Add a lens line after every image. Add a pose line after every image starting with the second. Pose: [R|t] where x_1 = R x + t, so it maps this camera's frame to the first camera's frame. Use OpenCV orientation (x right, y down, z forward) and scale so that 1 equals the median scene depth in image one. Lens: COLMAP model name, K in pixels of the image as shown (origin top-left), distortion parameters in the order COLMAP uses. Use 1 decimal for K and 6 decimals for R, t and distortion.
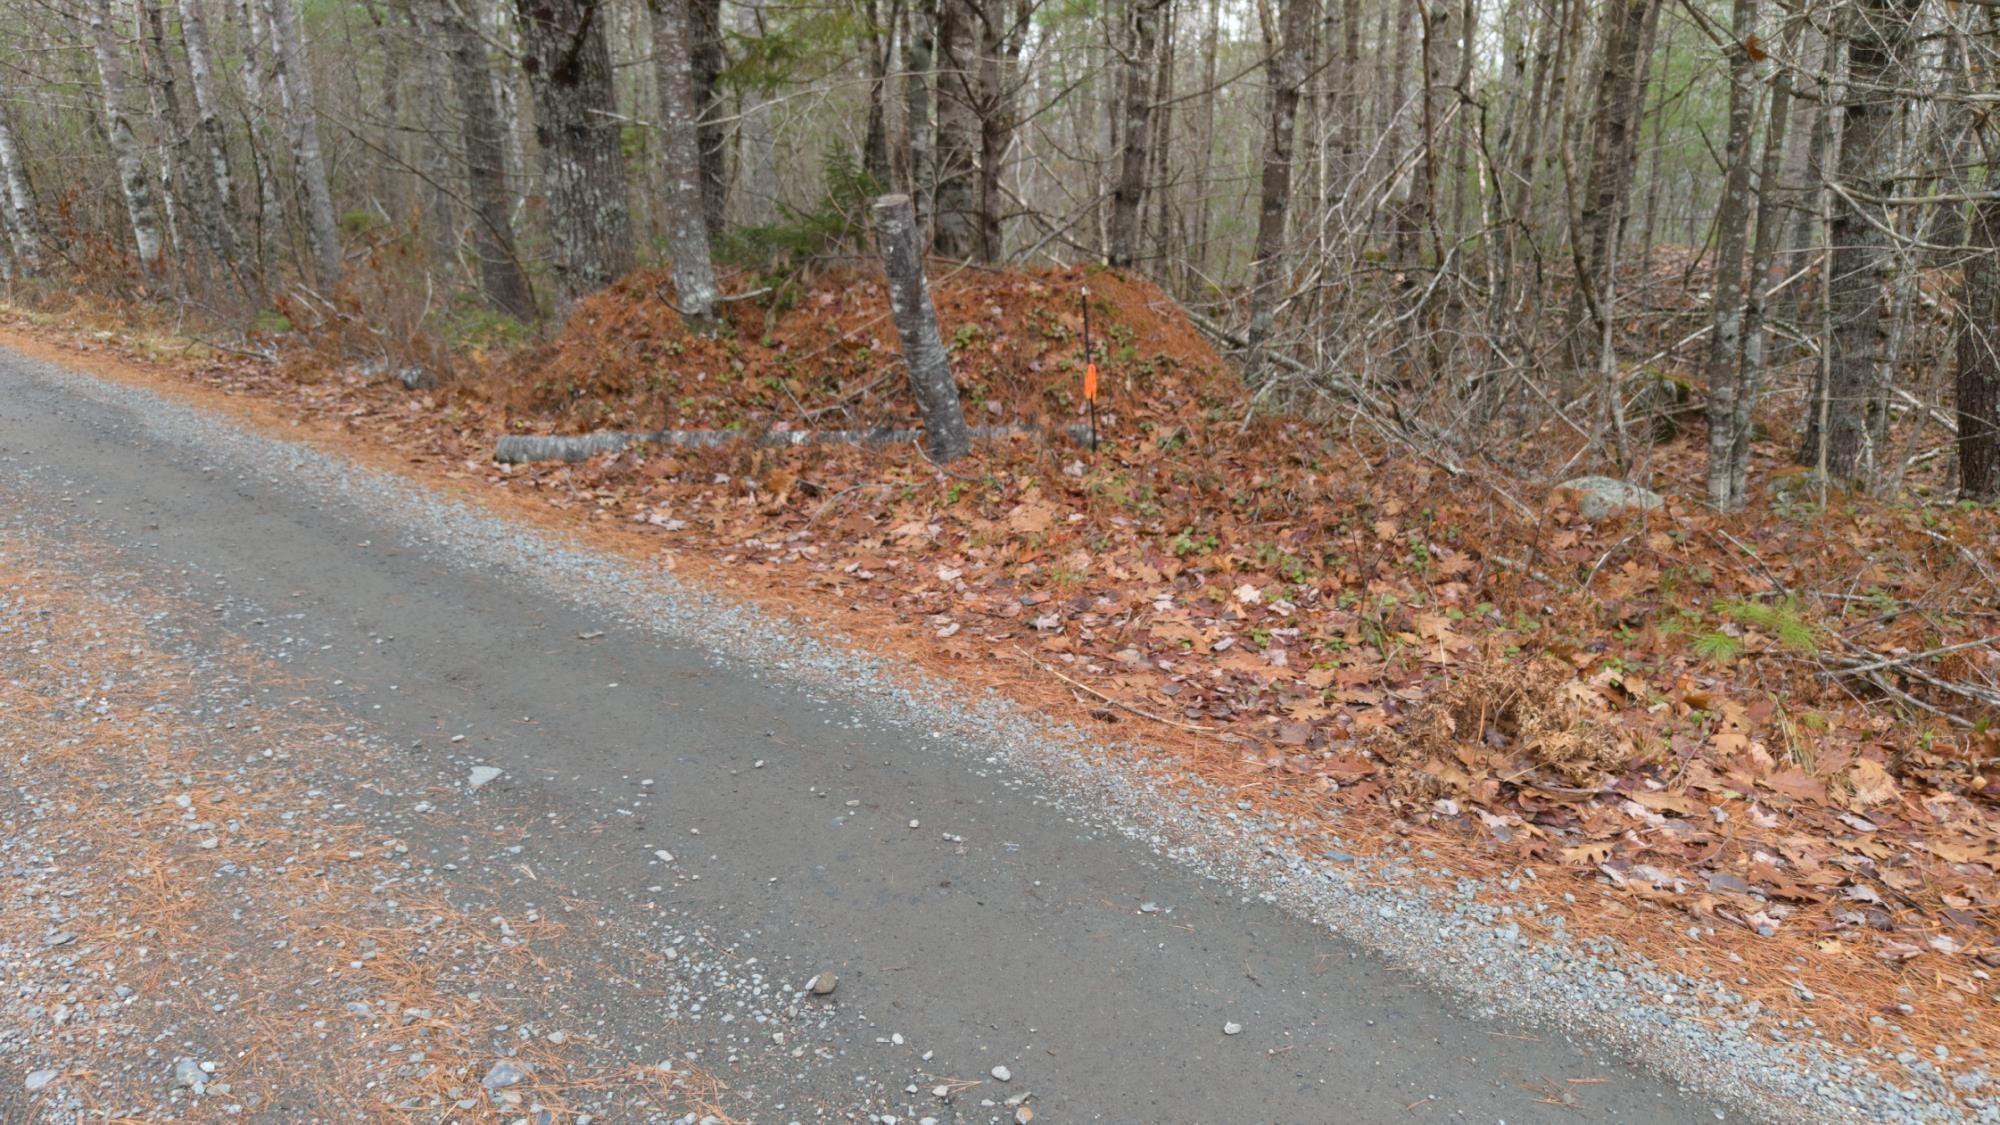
lens RADIAL K [[1372.9, 0, 998.9], [0, 1372.9, 531.5], [0, 0, 1]] dist [0.001291, 0.000740]
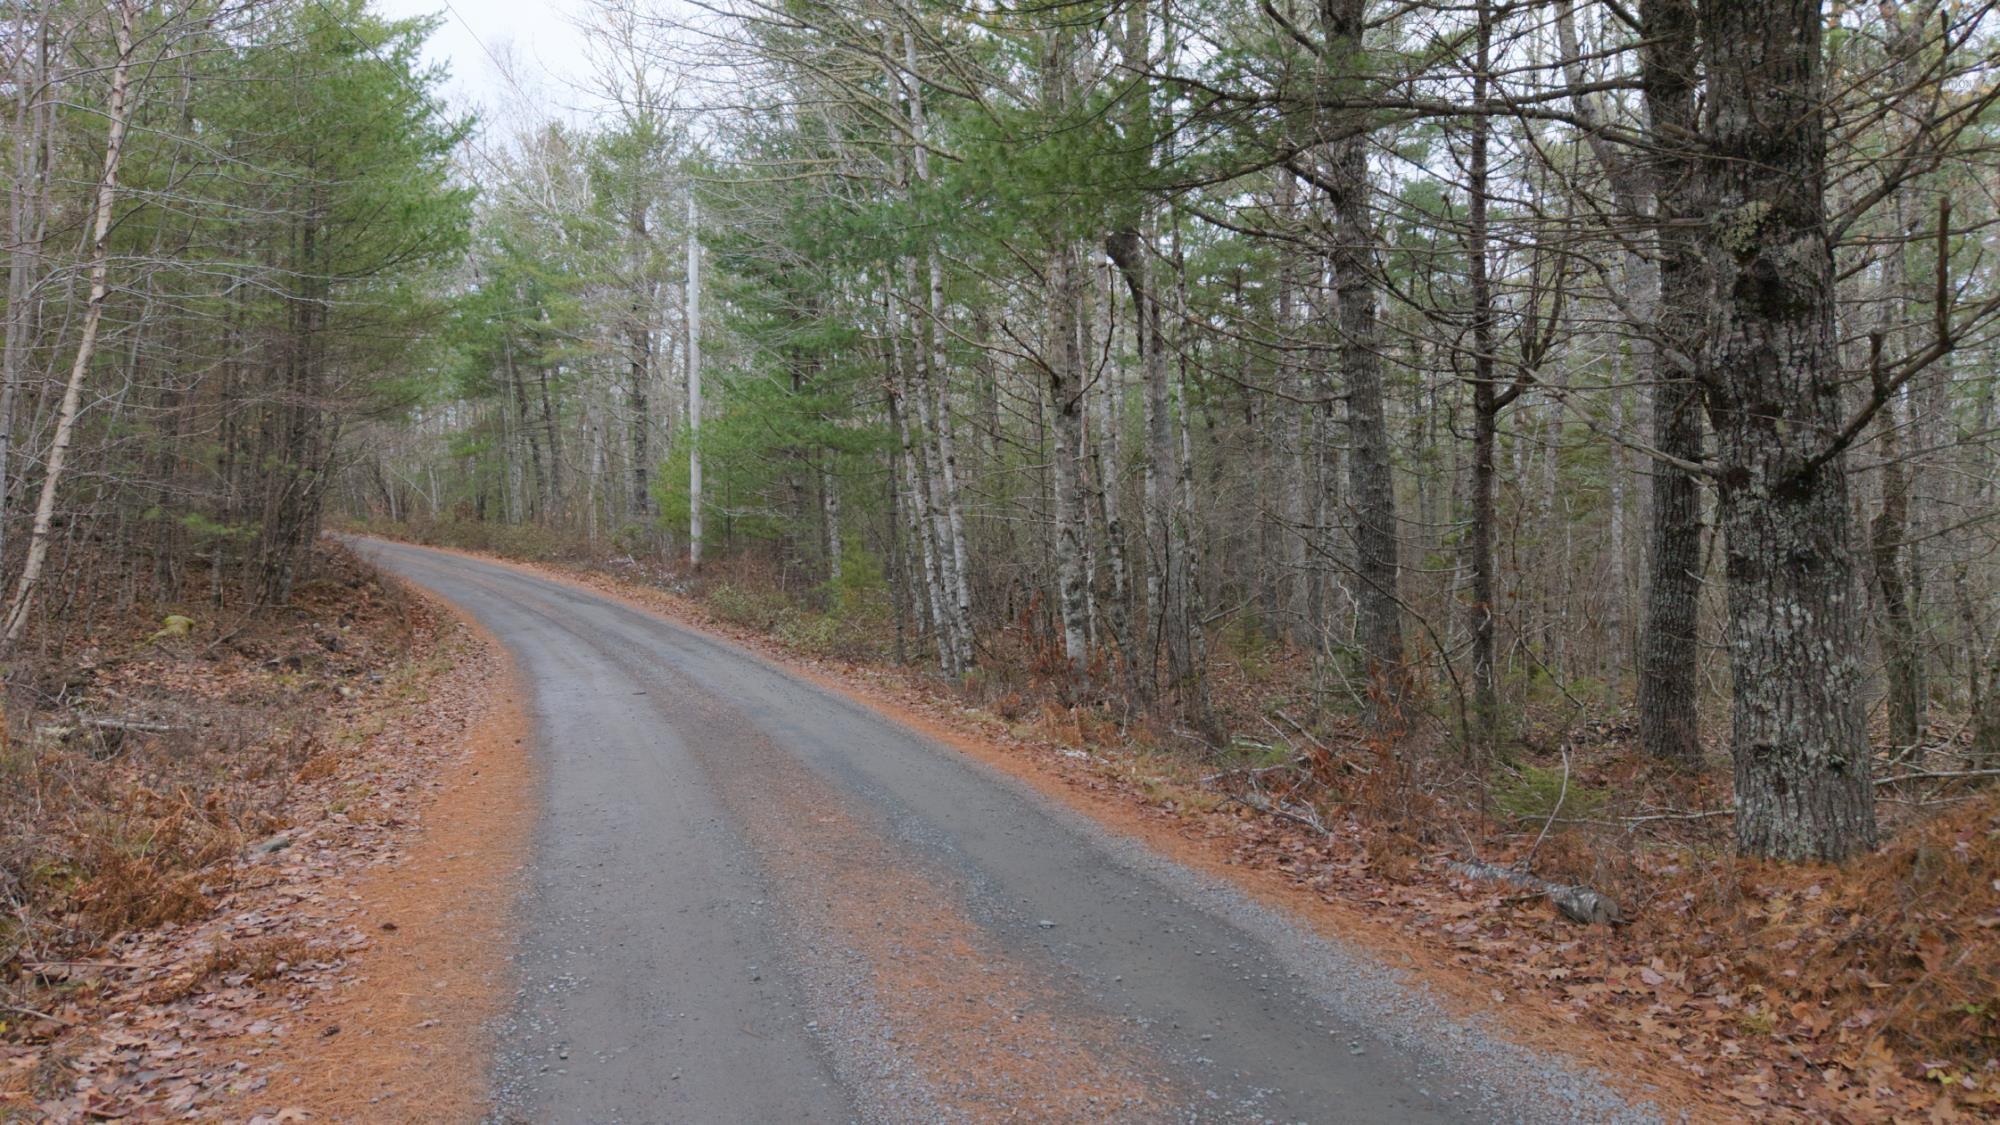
lens RADIAL K [[1329.8, 0, 1004.7], [0, 1329.8, 527.3], [0, 0, 1]] dist [0.002629, 0.000803]
pose [[0.866329, -0.031018, -0.498509, -0.191552], [-0.100877, 0.966636, -0.235454, -0.061893], [0.489180, 0.254269, 0.834296, 0.127070]]
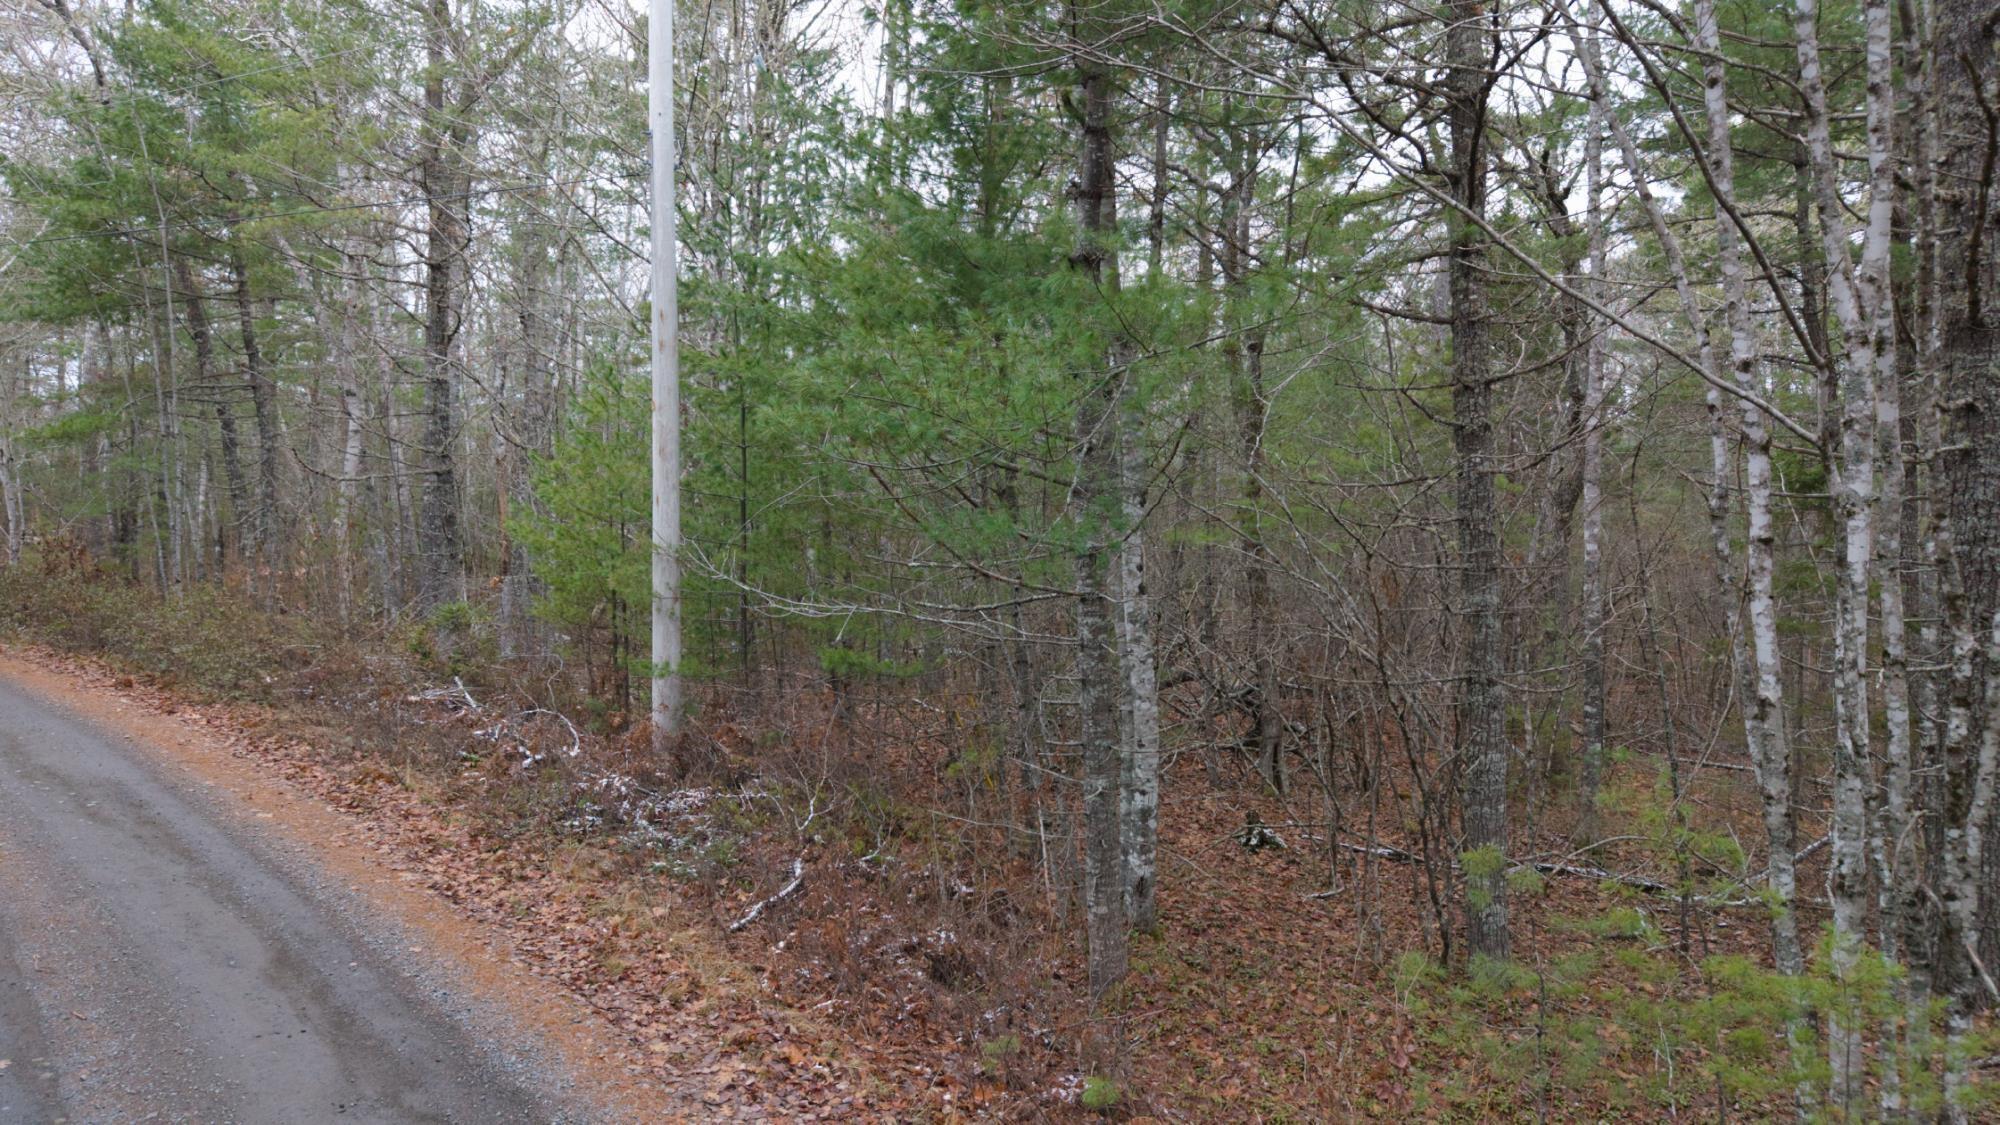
lens RADIAL K [[1372.9, 0, 998.9], [0, 1372.9, 531.5], [0, 0, 1]] dist [0.001291, 0.000740]
pose [[0.934823, -0.026577, -0.354117, -1.647836], [-0.064093, 0.968192, -0.241862, -0.532864], [0.349281, 0.248794, 0.903385, 1.344356]]
